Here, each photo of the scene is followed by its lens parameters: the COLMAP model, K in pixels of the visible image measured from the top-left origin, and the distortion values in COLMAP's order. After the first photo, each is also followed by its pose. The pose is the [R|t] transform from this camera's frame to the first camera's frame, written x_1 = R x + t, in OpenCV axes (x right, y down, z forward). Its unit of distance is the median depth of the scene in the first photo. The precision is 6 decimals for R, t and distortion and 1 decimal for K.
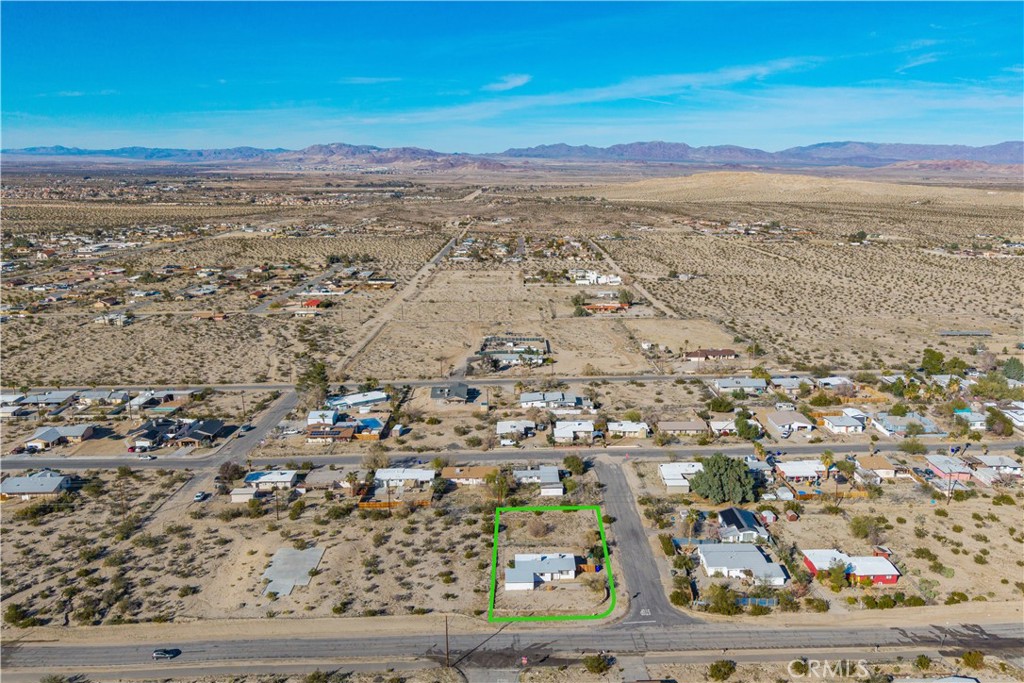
lens RADIAL K [[807.6, 0, 553.0], [0, 807.6, 341.6], [0, 0, 1]] dist [0.082064, -0.135905]
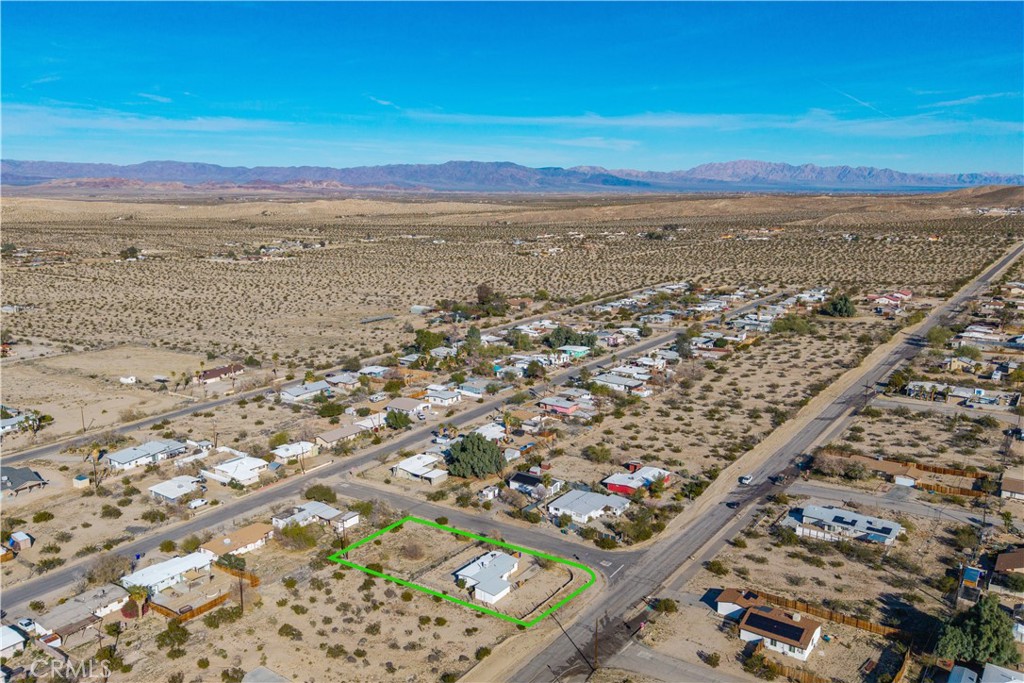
lens RADIAL K [[793.0, 0, 498.3], [0, 793.0, 337.2], [0, 0, 1]] dist [0.133492, -0.224504]
pose [[0.622778, -0.147053, 0.768455, -0.467182], [0.166015, 0.984650, 0.053880, -0.033004], [-0.764583, 0.094020, 0.637631, 0.234145]]
